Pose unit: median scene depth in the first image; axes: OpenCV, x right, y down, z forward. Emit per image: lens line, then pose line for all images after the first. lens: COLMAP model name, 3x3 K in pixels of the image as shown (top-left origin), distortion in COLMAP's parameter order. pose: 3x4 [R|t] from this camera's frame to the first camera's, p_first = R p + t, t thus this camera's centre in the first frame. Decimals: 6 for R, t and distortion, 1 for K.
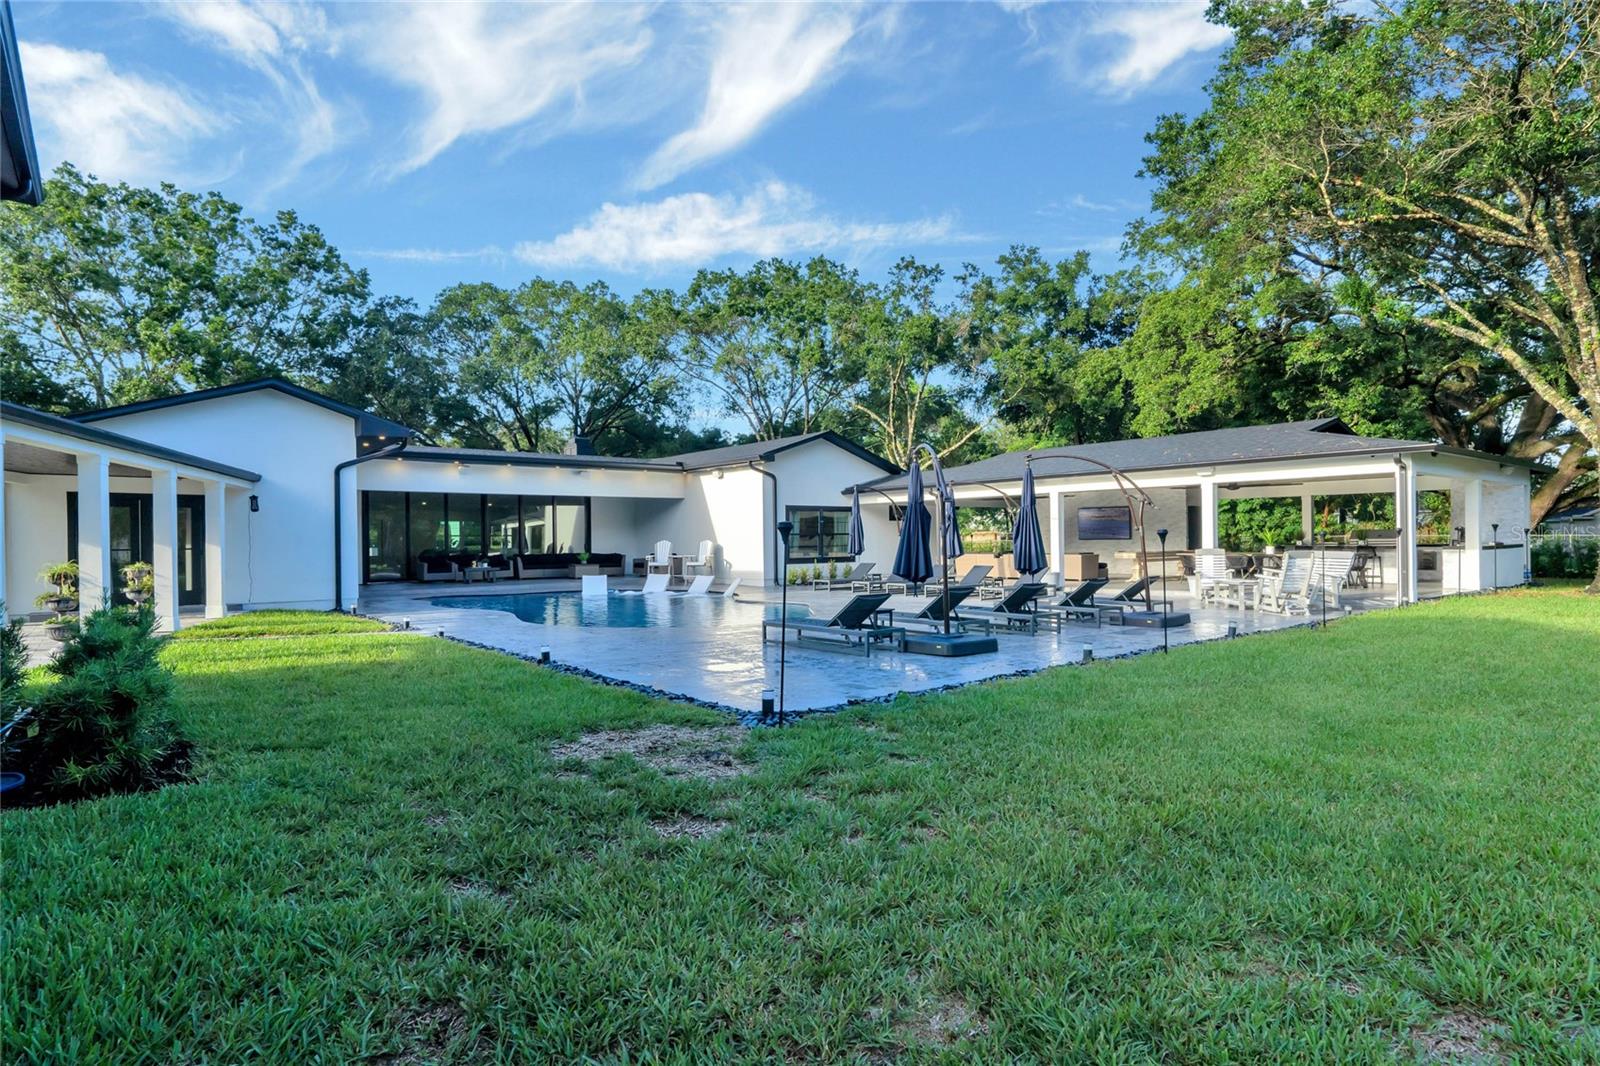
lens RADIAL K [[870.8, 0, 800.0], [0, 870.8, 533.0], [0, 0, 1]] dist [0.004574, 0.002083]
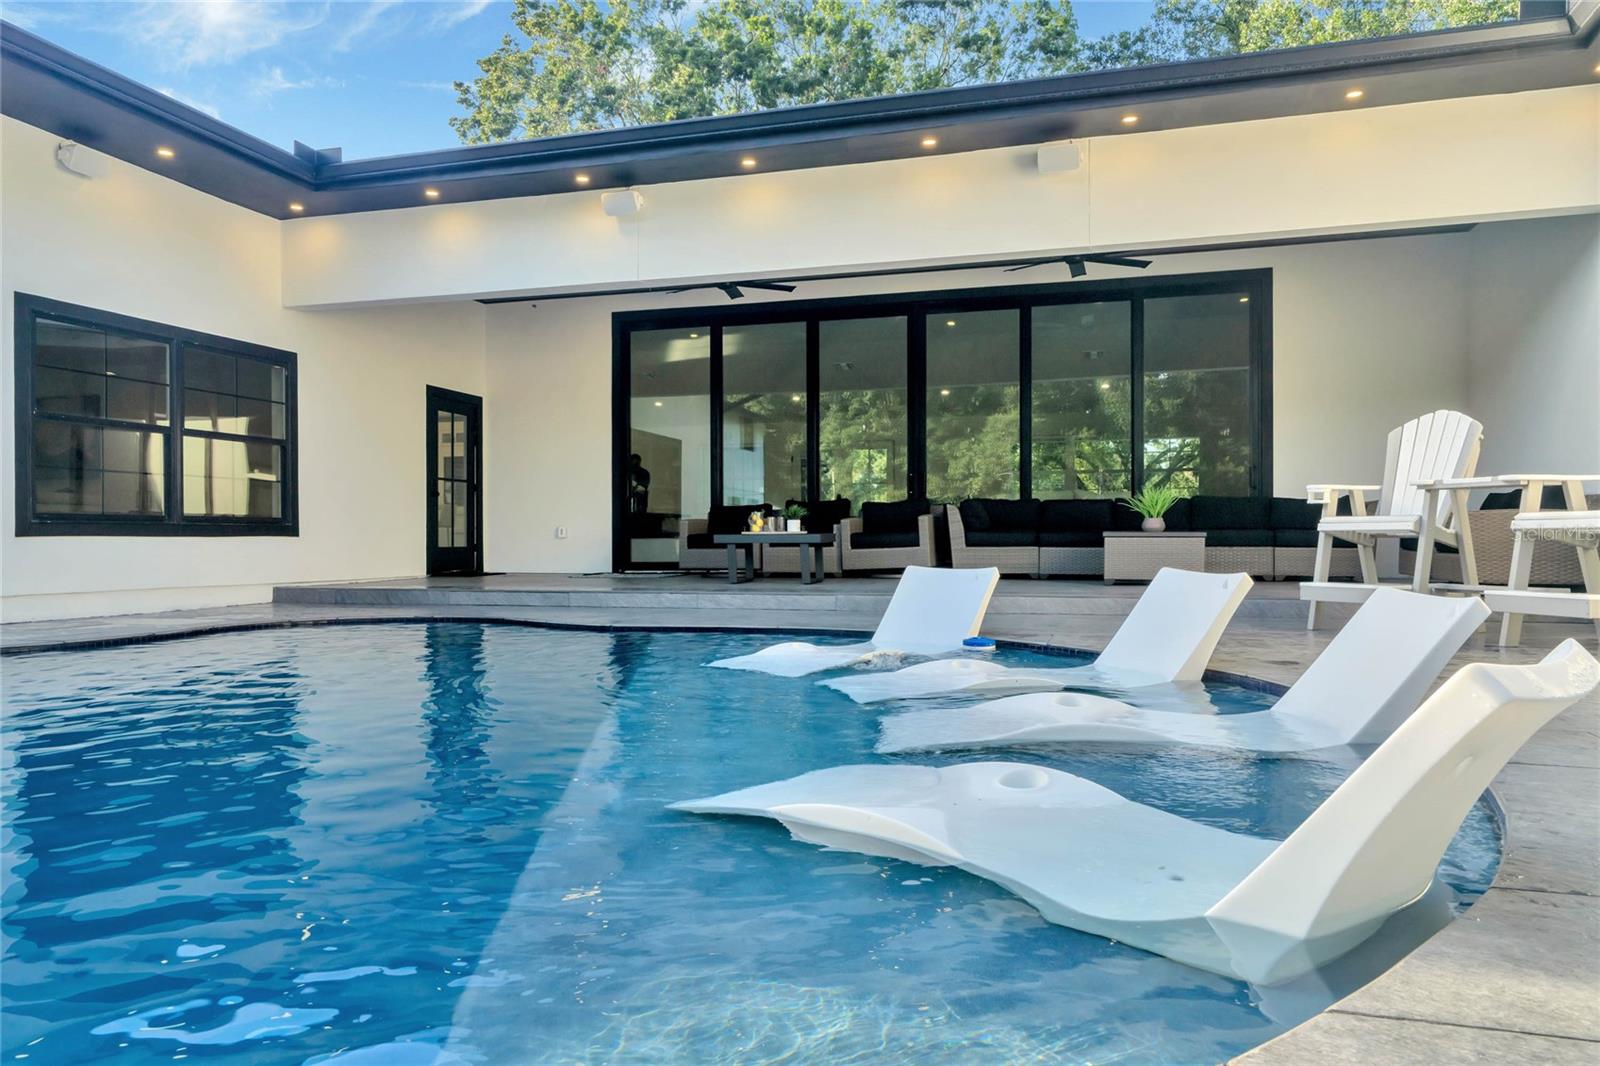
lens RADIAL K [[1098.2, 0, 800.0], [0, 1098.2, 533.0], [0, 0, 1]] dist [0.006364, 0.001711]
pose [[0.566756, 0.006190, -0.823862, -0.031312], [0.006470, 0.999908, 0.011963, 0.032326], [0.823860, -0.012110, 0.566664, 0.731290]]
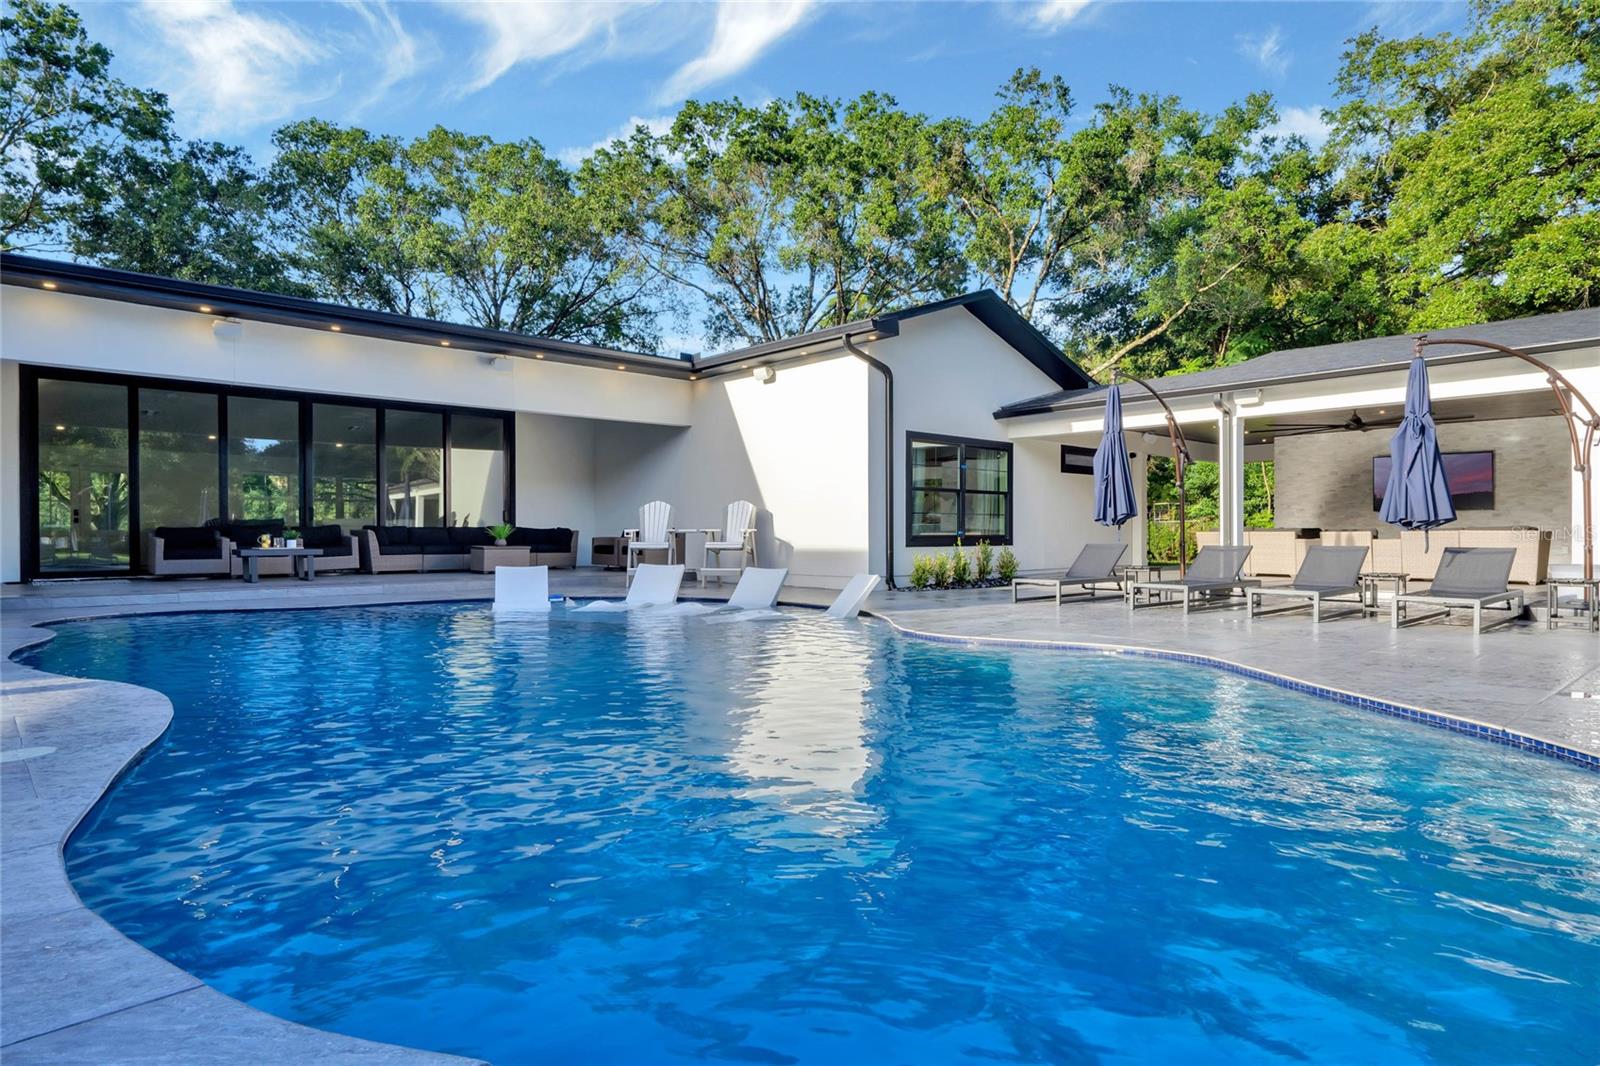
lens RADIAL K [[870.8, 0, 800.0], [0, 870.8, 533.0], [0, 0, 1]] dist [0.004574, 0.002083]
pose [[0.996910, 0.008822, 0.078055, -0.110417], [-0.009455, 0.999925, 0.007742, 0.022820], [-0.077981, -0.008456, 0.996919, 0.467855]]
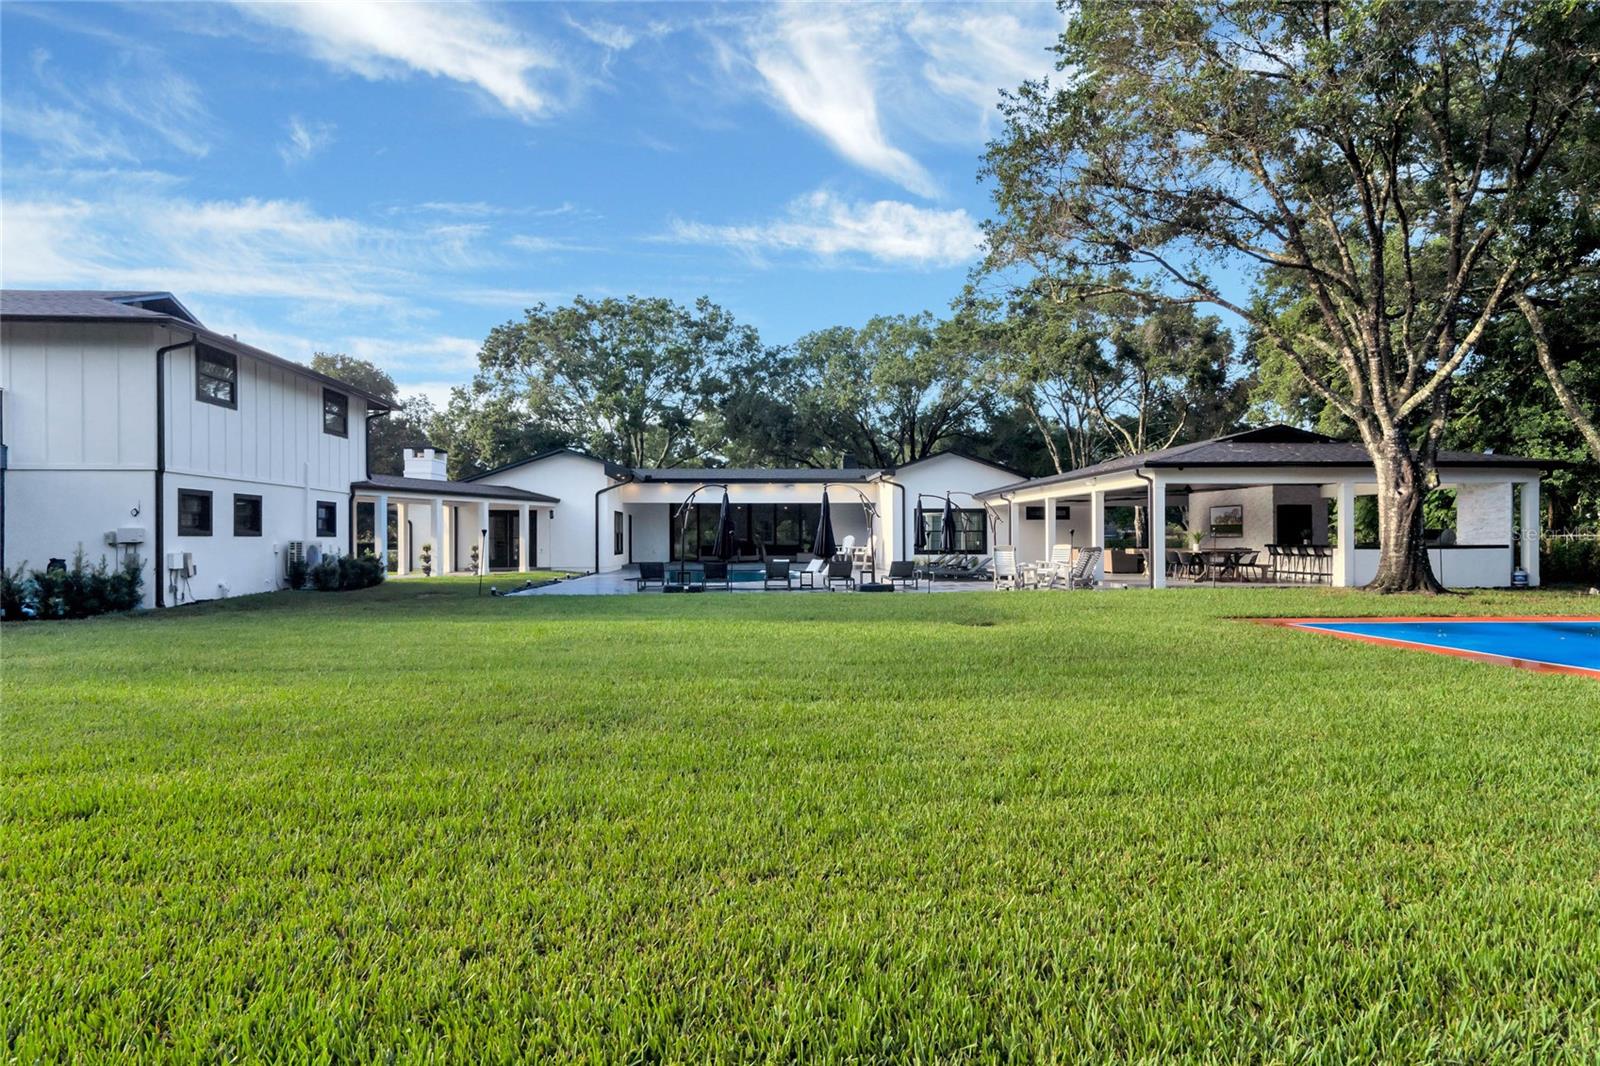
lens RADIAL K [[1098.2, 0, 800.0], [0, 1098.2, 533.0], [0, 0, 1]] dist [0.006364, 0.001711]
pose [[0.788477, 0.003218, -0.615056, 0.801027], [-0.001885, 0.999994, 0.002816, 0.000541], [0.615062, -0.001061, 0.788478, -0.367535]]
